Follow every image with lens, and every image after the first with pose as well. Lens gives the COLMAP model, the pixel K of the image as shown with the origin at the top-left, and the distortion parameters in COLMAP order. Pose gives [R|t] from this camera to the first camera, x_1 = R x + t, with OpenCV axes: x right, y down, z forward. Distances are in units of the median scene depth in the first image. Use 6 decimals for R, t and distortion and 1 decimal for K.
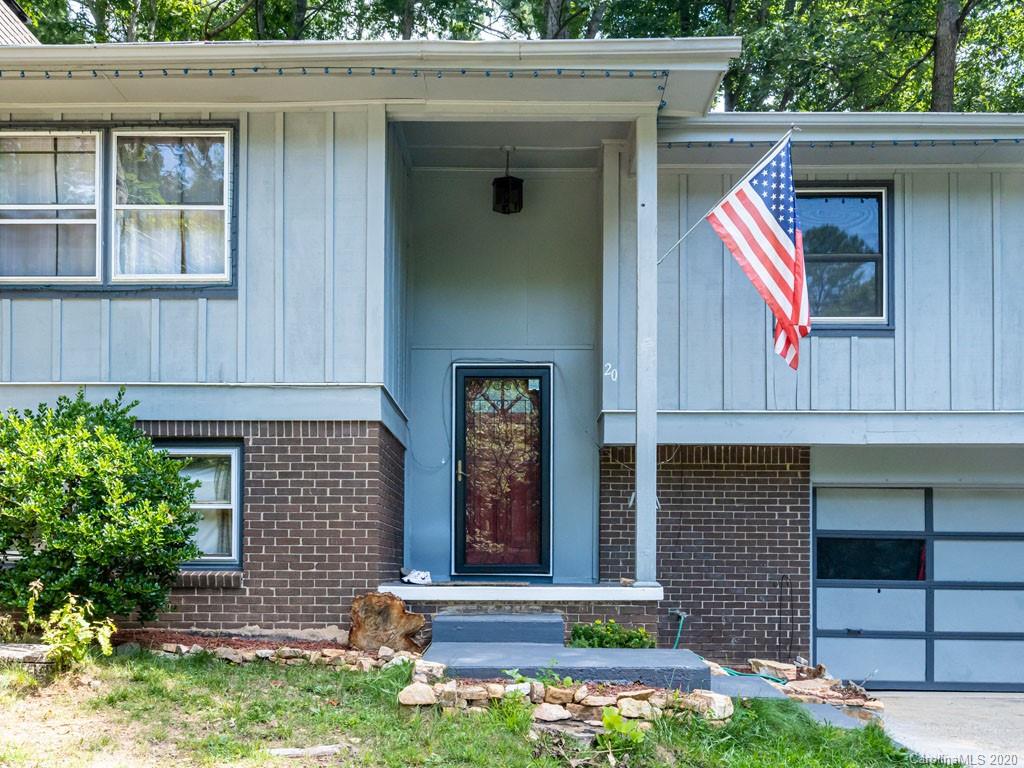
lens RADIAL K [[961.8, 0, 529.0], [0, 961.8, 543.0], [0, 0, 1]] dist [0.000563, 0.002147]
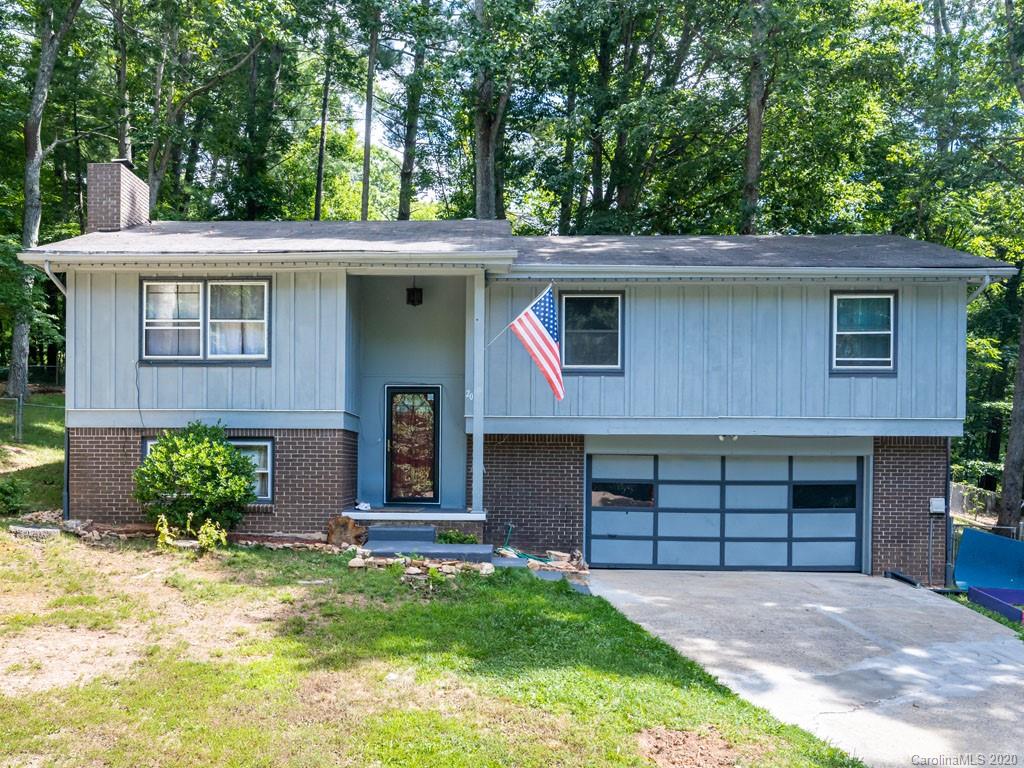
lens RADIAL K [[1009.3, 0, 510.8], [0, 1009.3, 464.5], [0, 0, 1]] dist [-0.004493, 0.004527]
pose [[0.999981, 0.005432, -0.002812, 0.197205], [-0.005356, 0.999638, 0.026347, -0.110524], [0.002954, -0.026332, 0.999649, -1.080577]]
